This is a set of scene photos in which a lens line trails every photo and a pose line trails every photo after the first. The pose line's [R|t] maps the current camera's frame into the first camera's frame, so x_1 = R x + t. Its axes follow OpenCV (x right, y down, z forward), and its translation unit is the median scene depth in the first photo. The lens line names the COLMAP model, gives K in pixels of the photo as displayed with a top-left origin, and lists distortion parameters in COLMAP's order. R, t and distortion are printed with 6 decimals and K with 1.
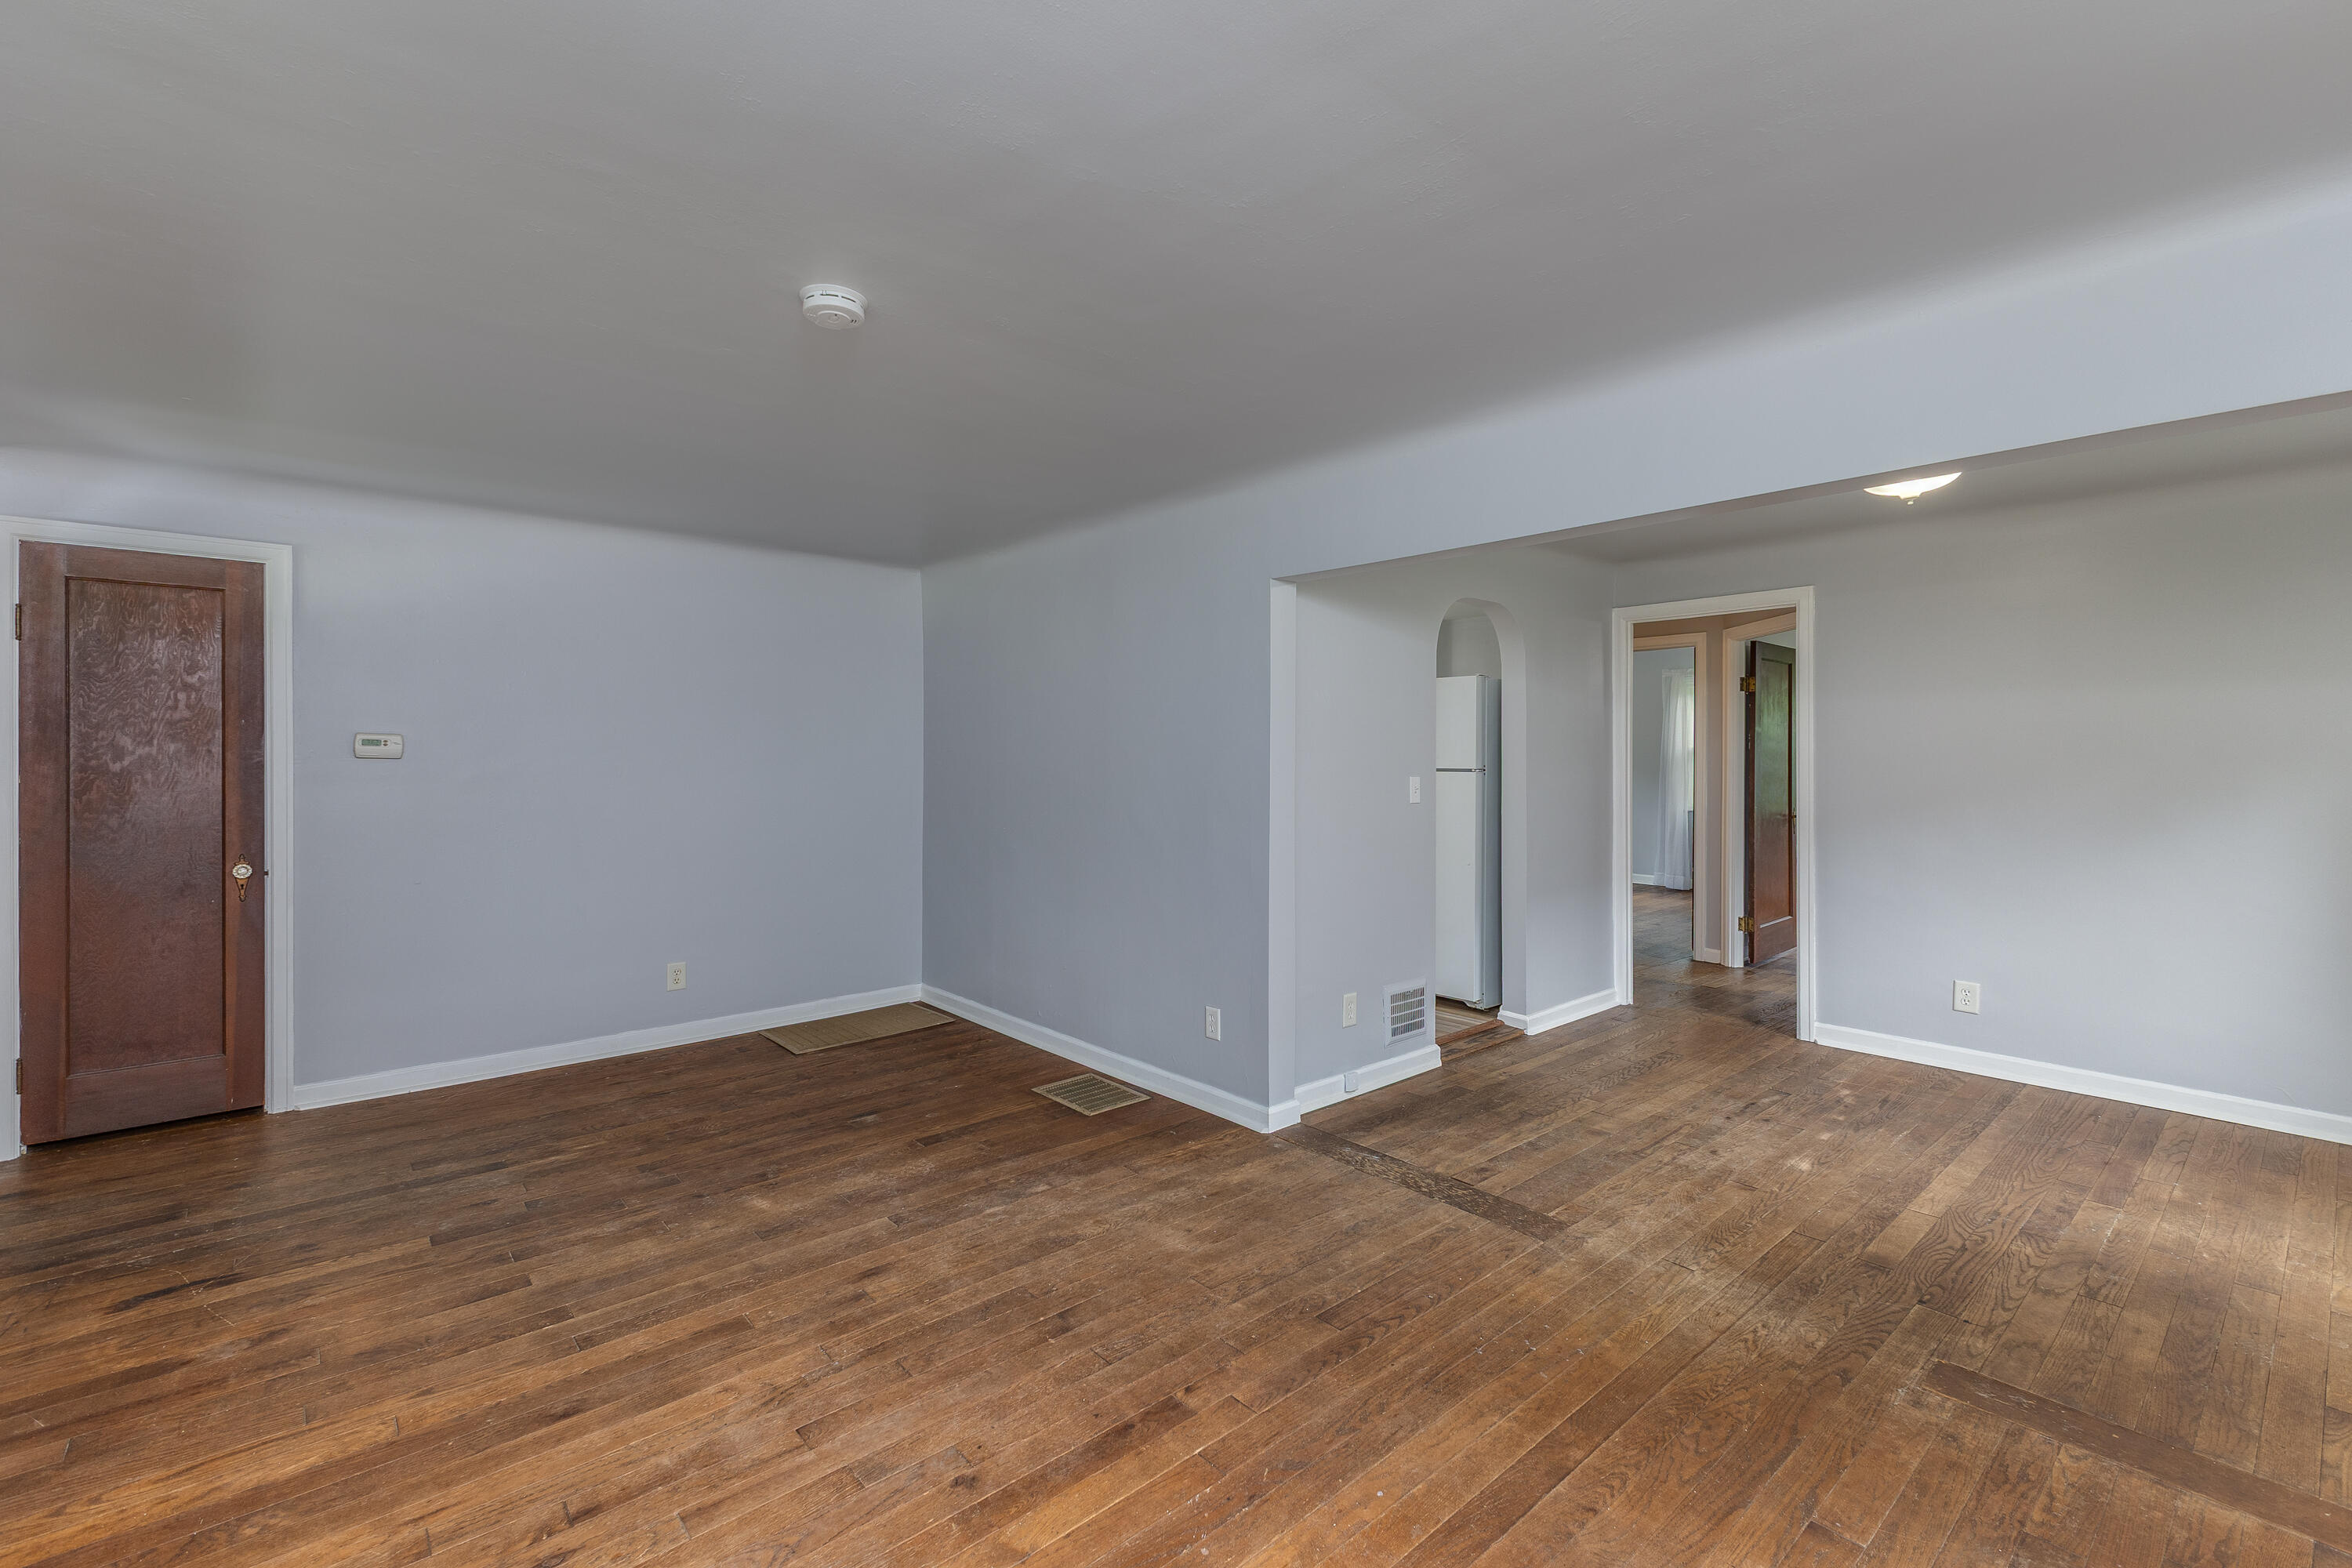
lens RADIAL K [[1015.5, 0, 1167.6], [0, 1015.5, 753.8], [0, 0, 1]] dist [0.011228, -0.002166]
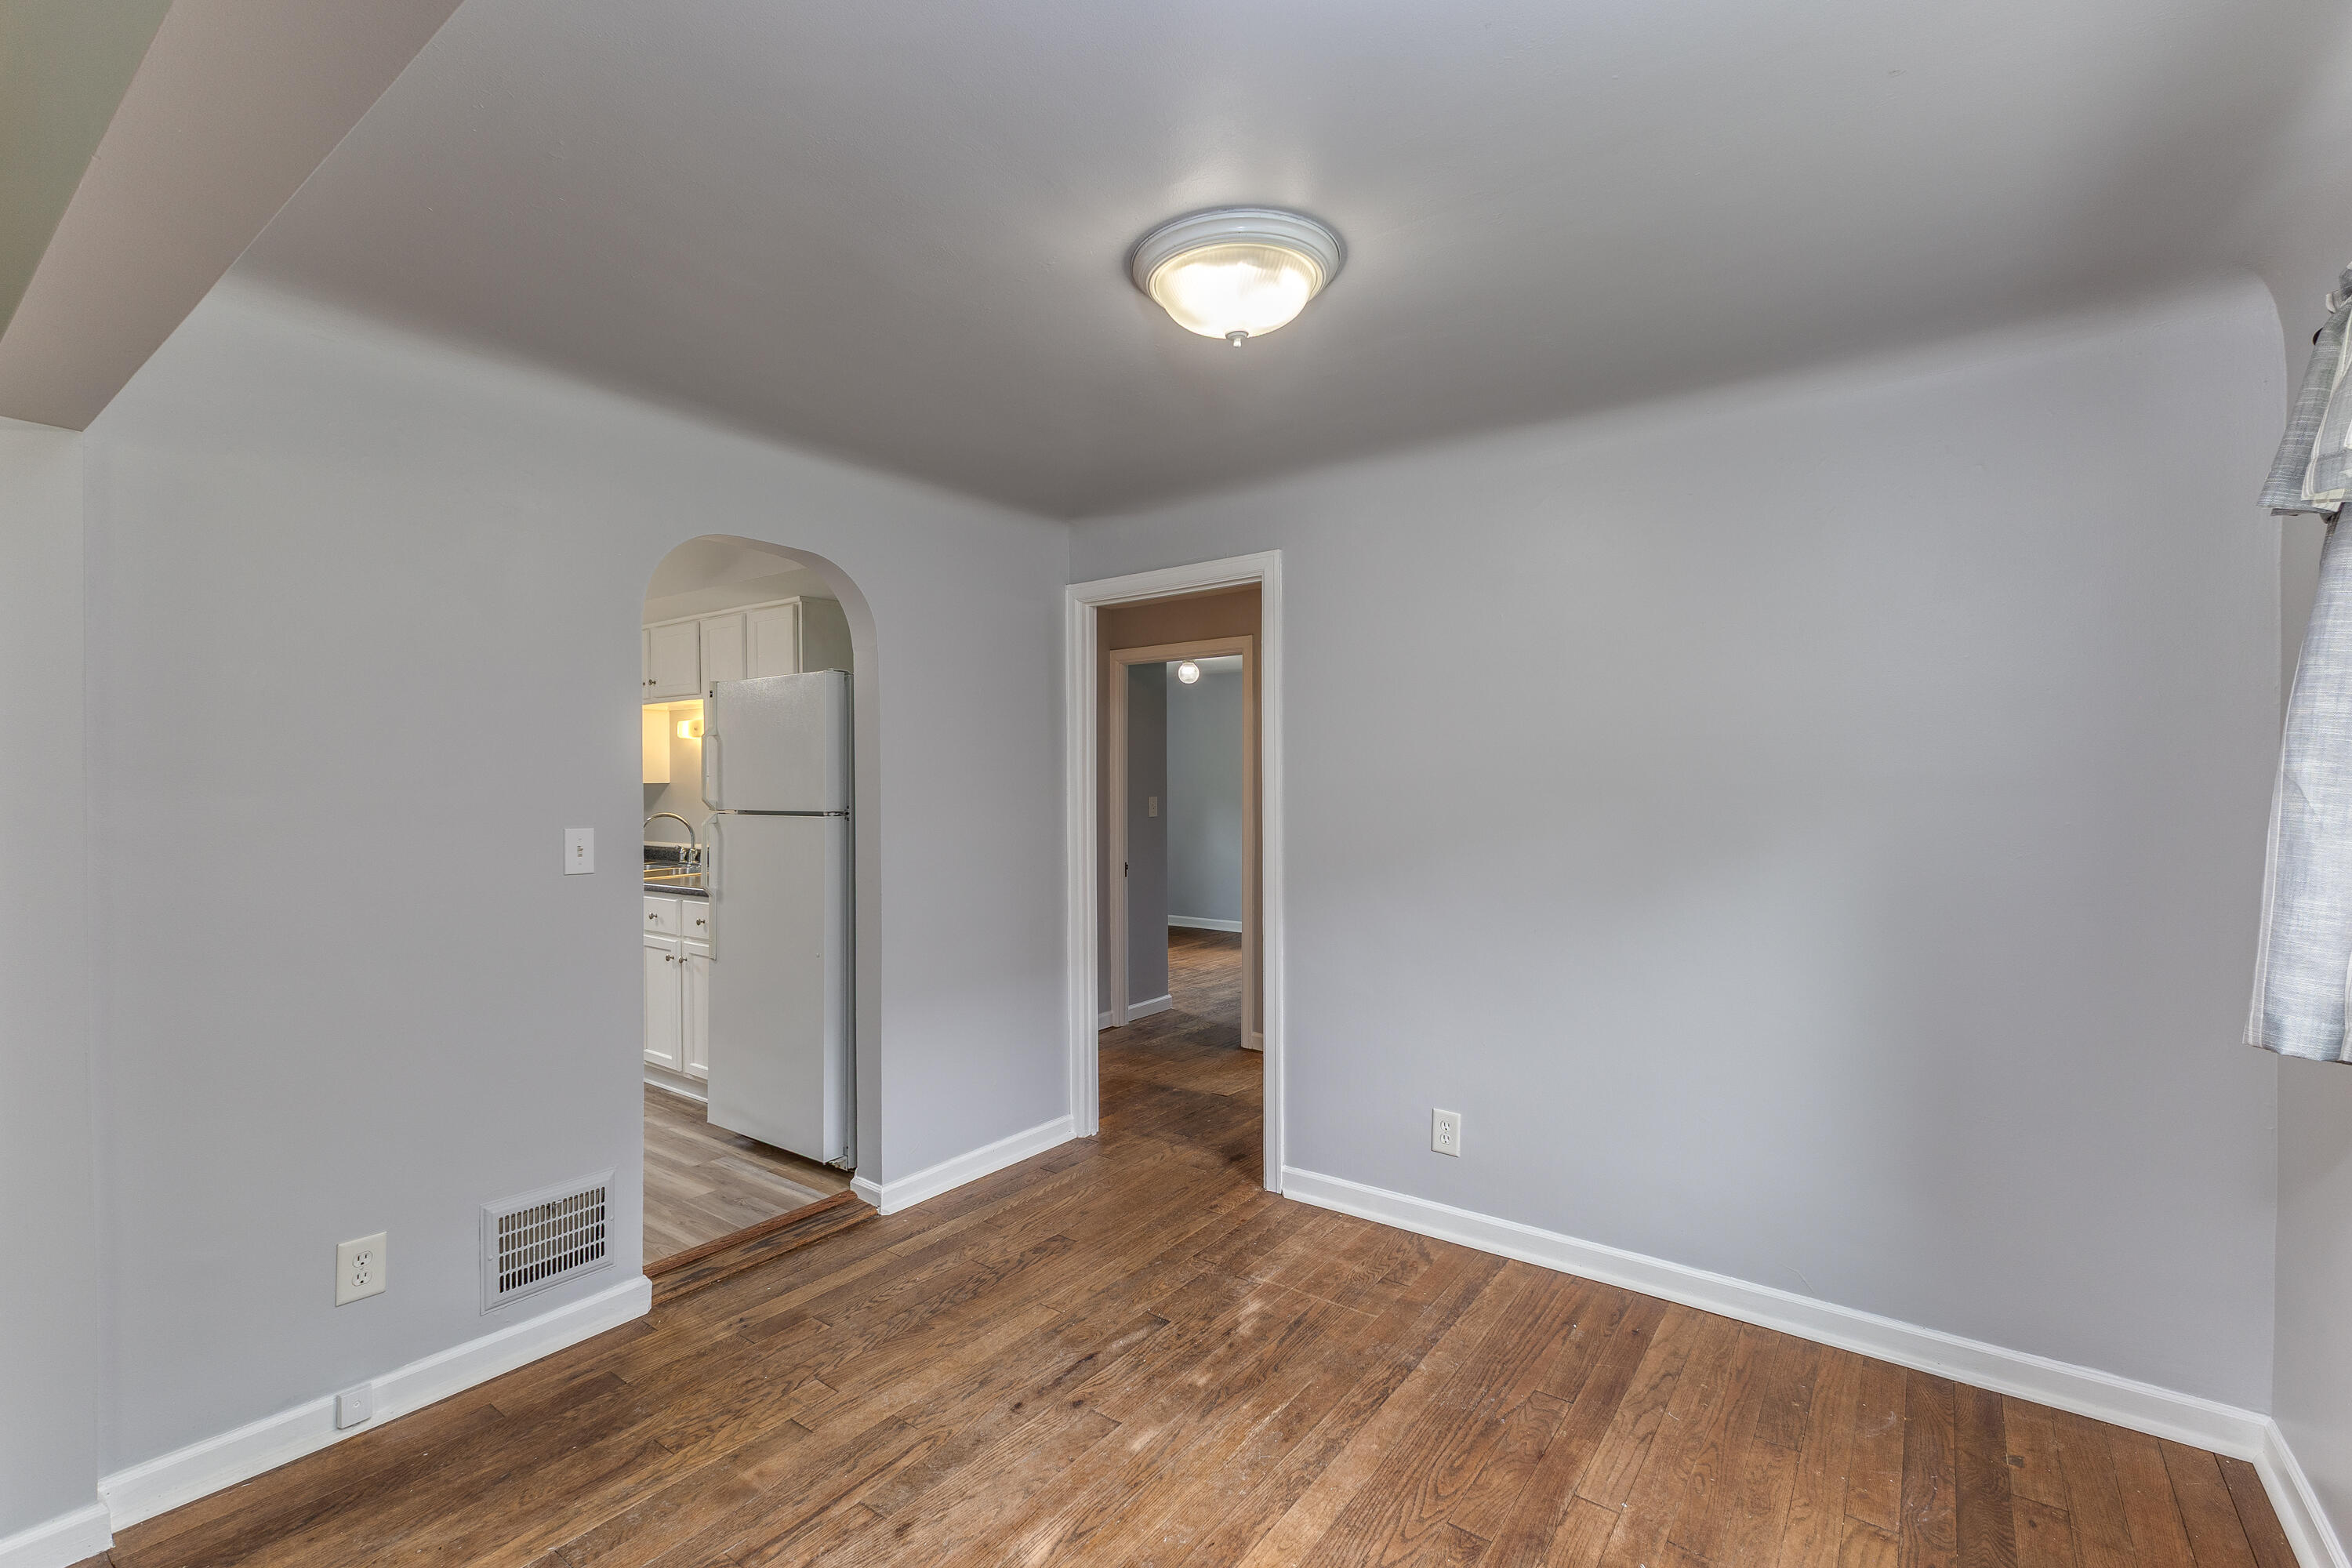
lens RADIAL K [[1015.5, 0, 1177.8], [0, 1015.5, 799.4], [0, 0, 1]] dist [0.011228, -0.002166]
pose [[0.975306, -0.002925, 0.220840, 0.560903], [0.001091, 0.999964, 0.008425, 0.002280], [-0.220857, -0.007976, 0.975274, 0.448683]]
